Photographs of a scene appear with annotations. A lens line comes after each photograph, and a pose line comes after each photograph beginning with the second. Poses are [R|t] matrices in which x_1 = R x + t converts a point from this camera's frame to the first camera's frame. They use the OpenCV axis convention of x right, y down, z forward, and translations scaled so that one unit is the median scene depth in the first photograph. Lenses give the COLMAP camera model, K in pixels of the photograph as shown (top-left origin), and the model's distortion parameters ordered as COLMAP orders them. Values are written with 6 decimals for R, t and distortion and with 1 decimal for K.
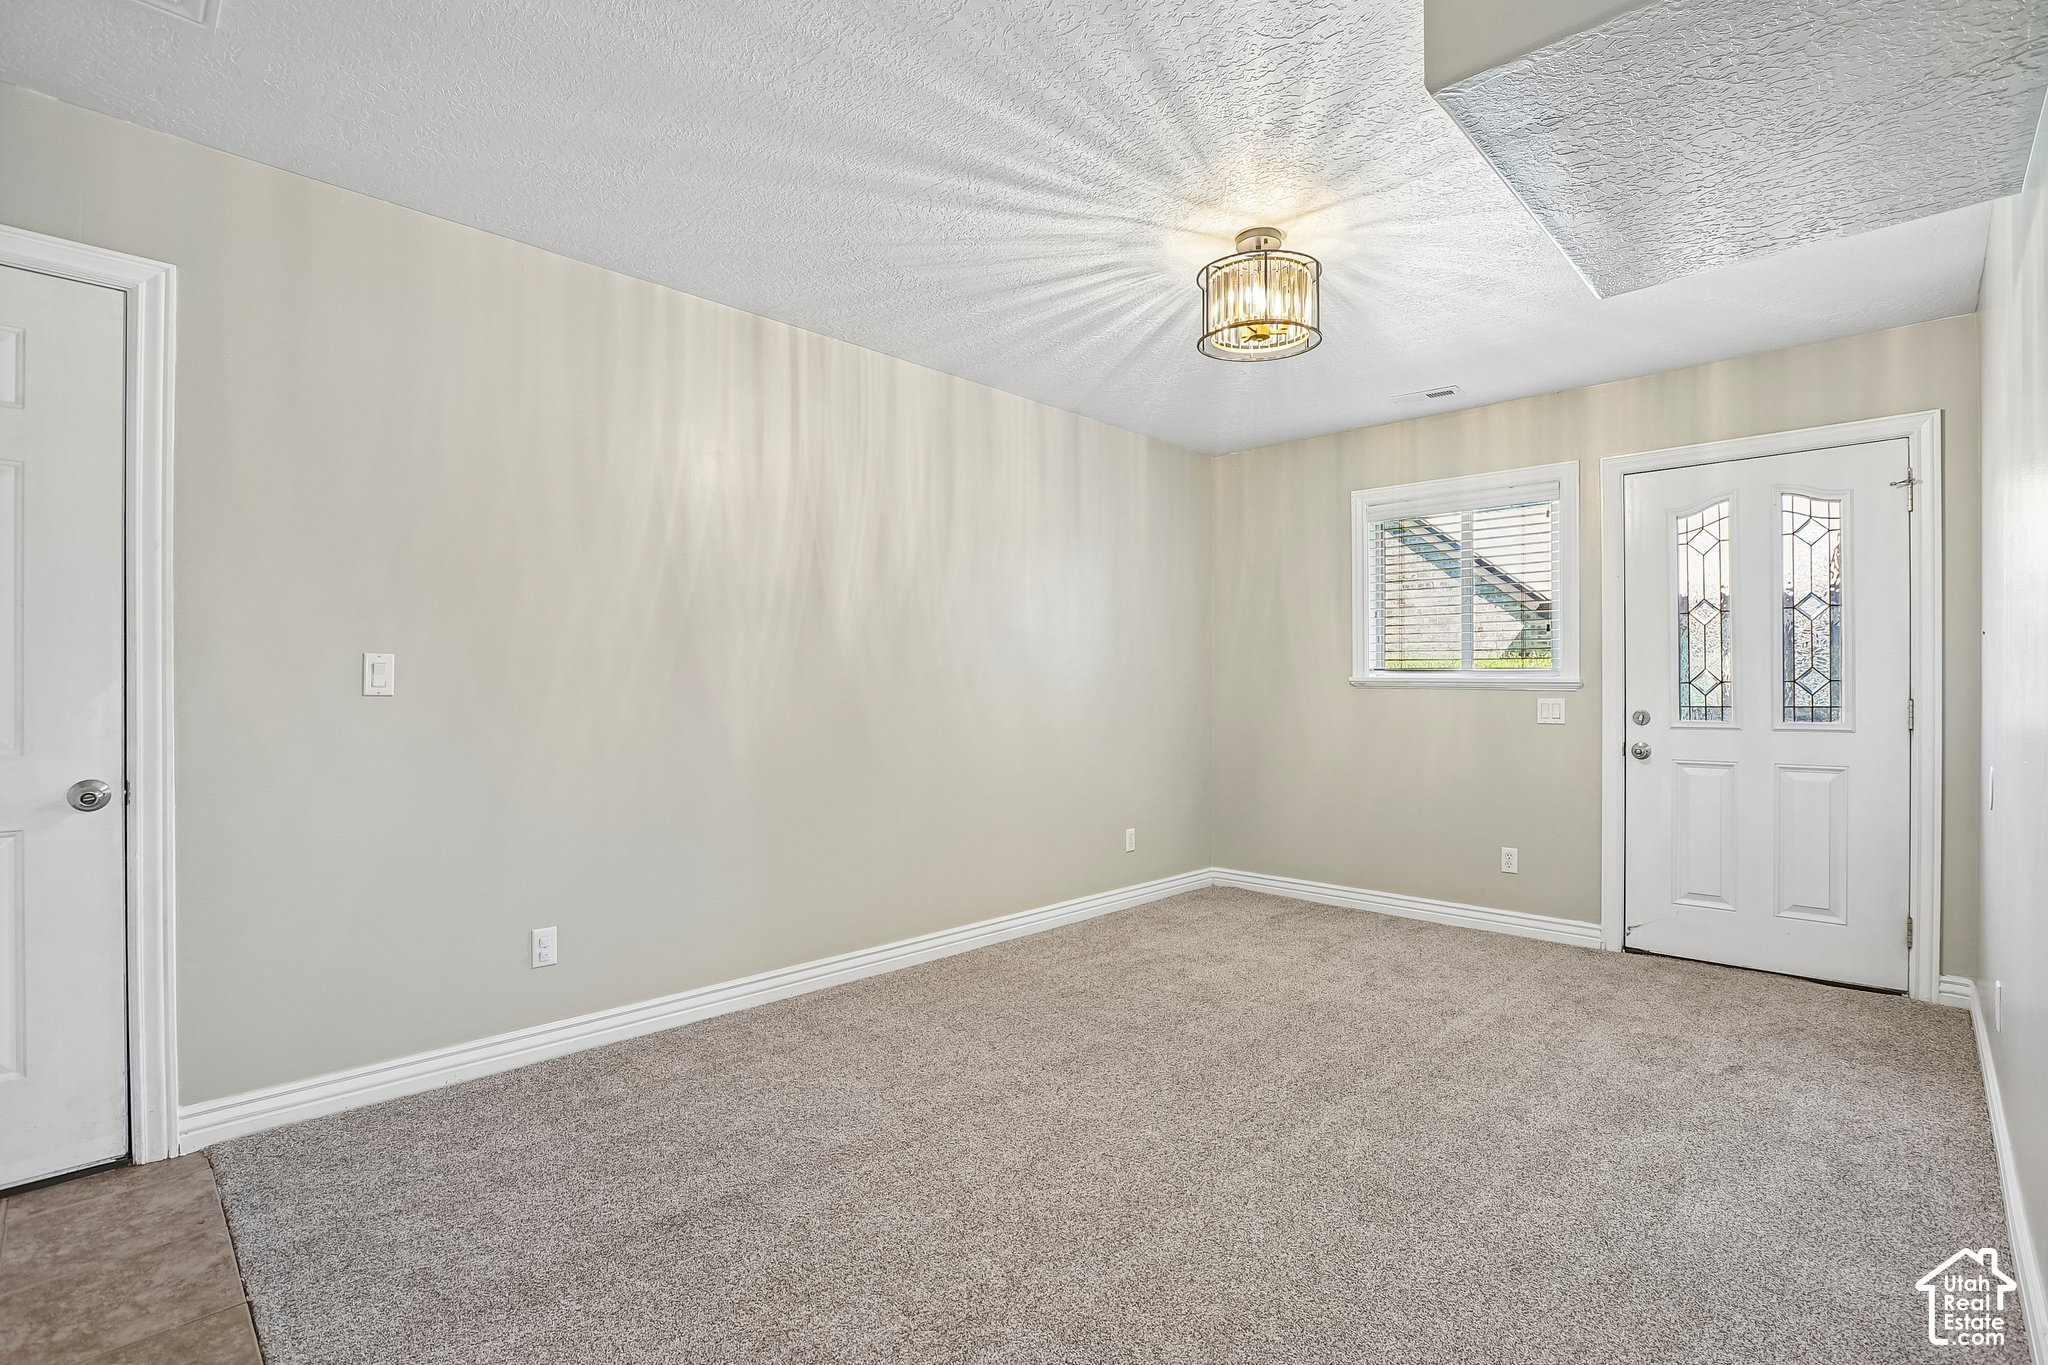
lens RADIAL K [[954.0, 0, 1045.9], [0, 954.0, 686.4], [0, 0, 1]] dist [-0.058745, 0.021476]
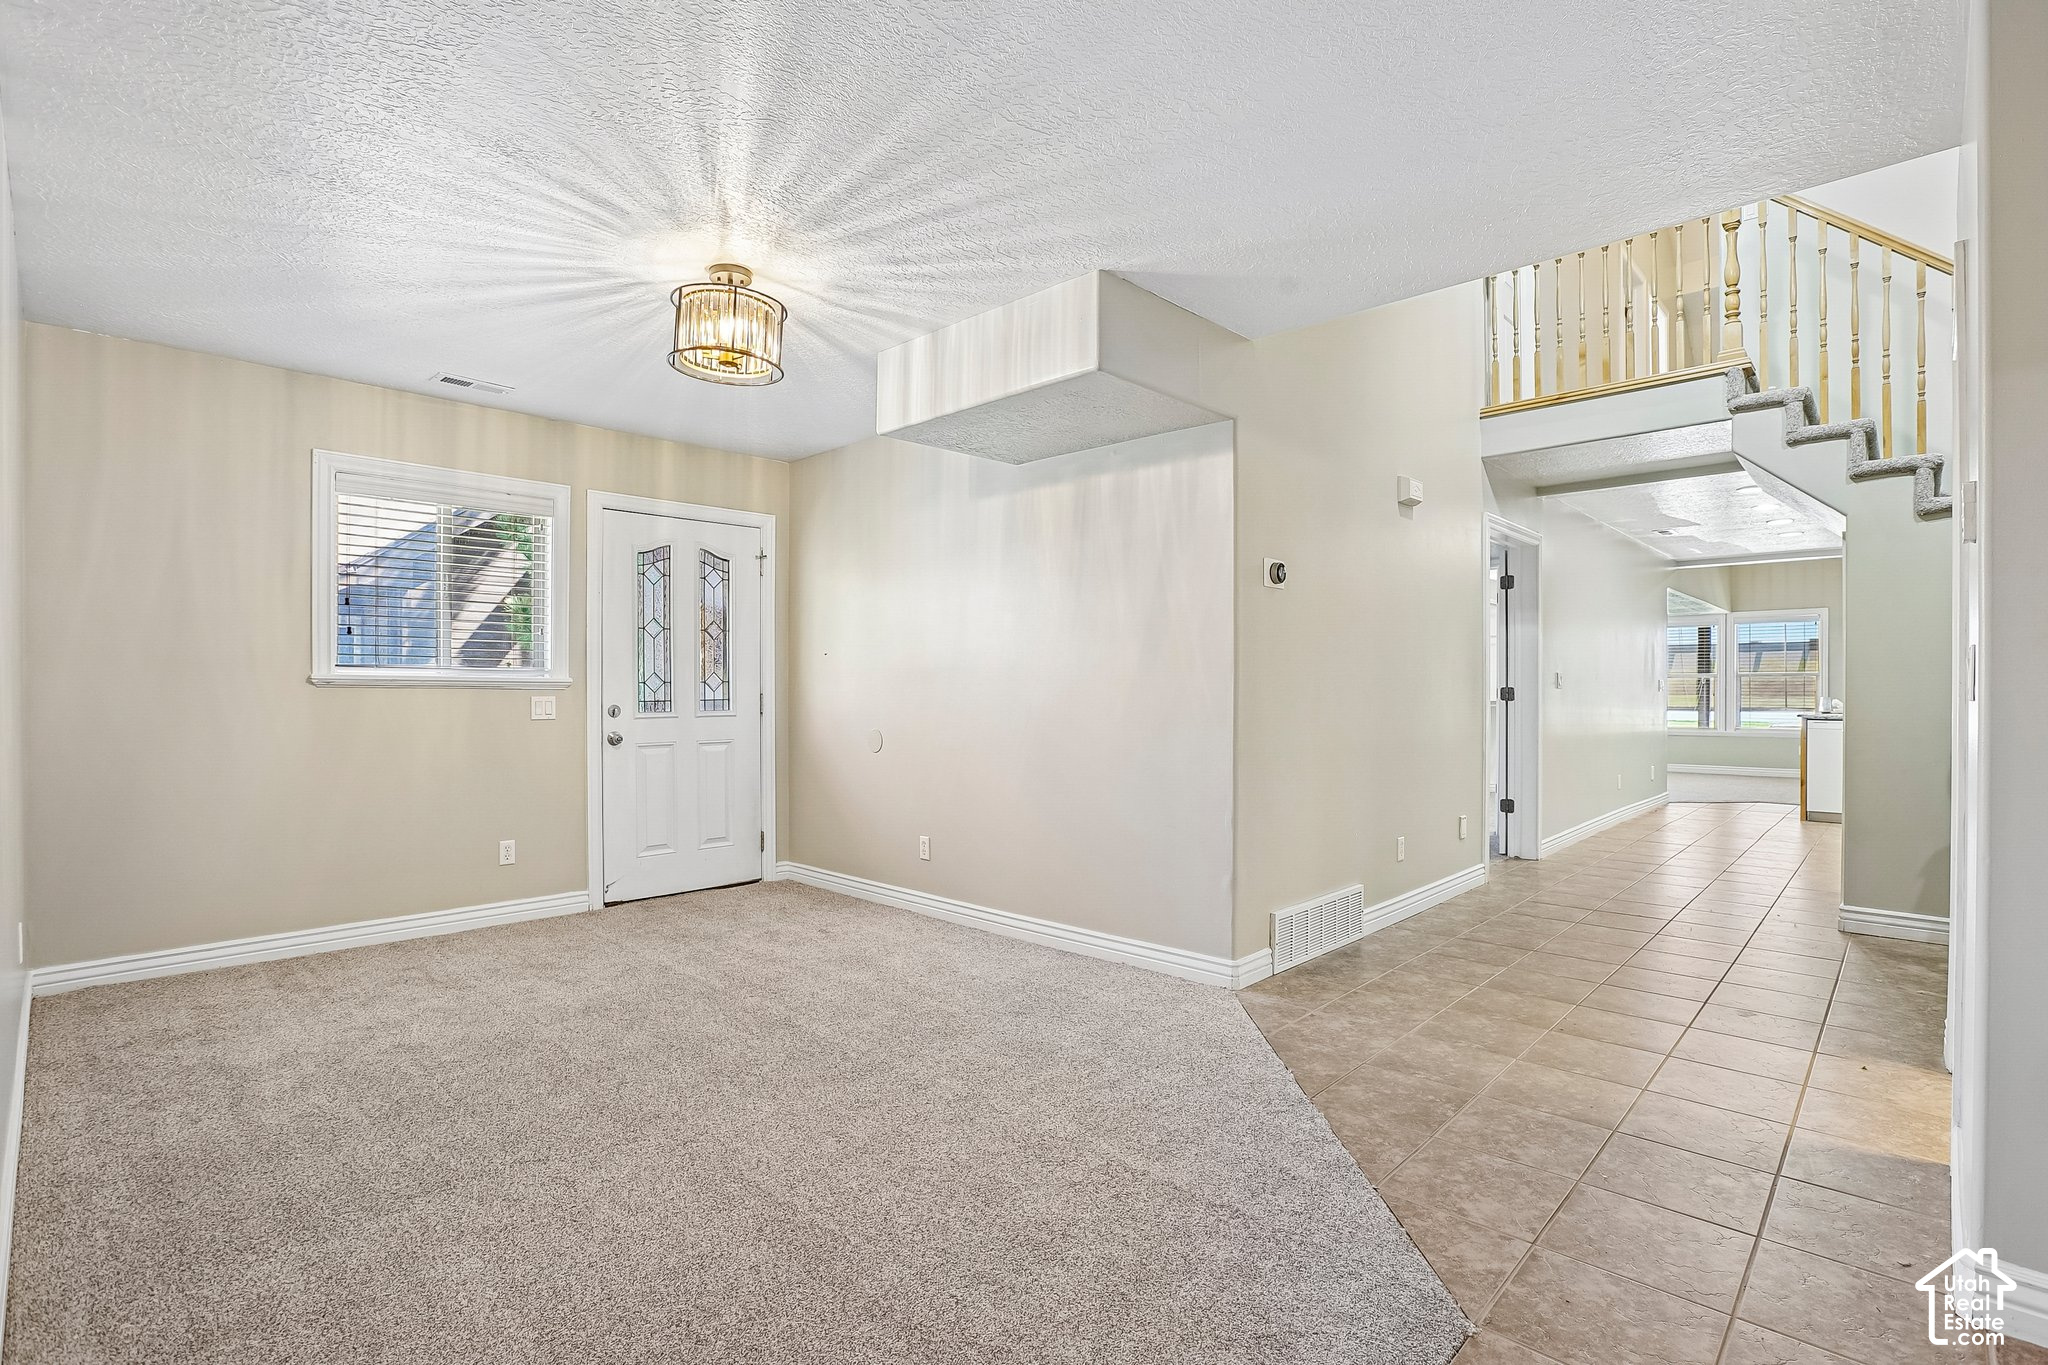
lens RADIAL K [[967.2, 0, 1020.4], [0, 967.2, 692.1], [0, 0, 1]] dist [-0.001018, -0.000114]
pose [[0.018894, -0.005246, 0.999808, -0.639754], [-0.001349, 0.999985, 0.005273, 0.000980], [-0.999821, -0.001448, 0.018886, 0.464634]]
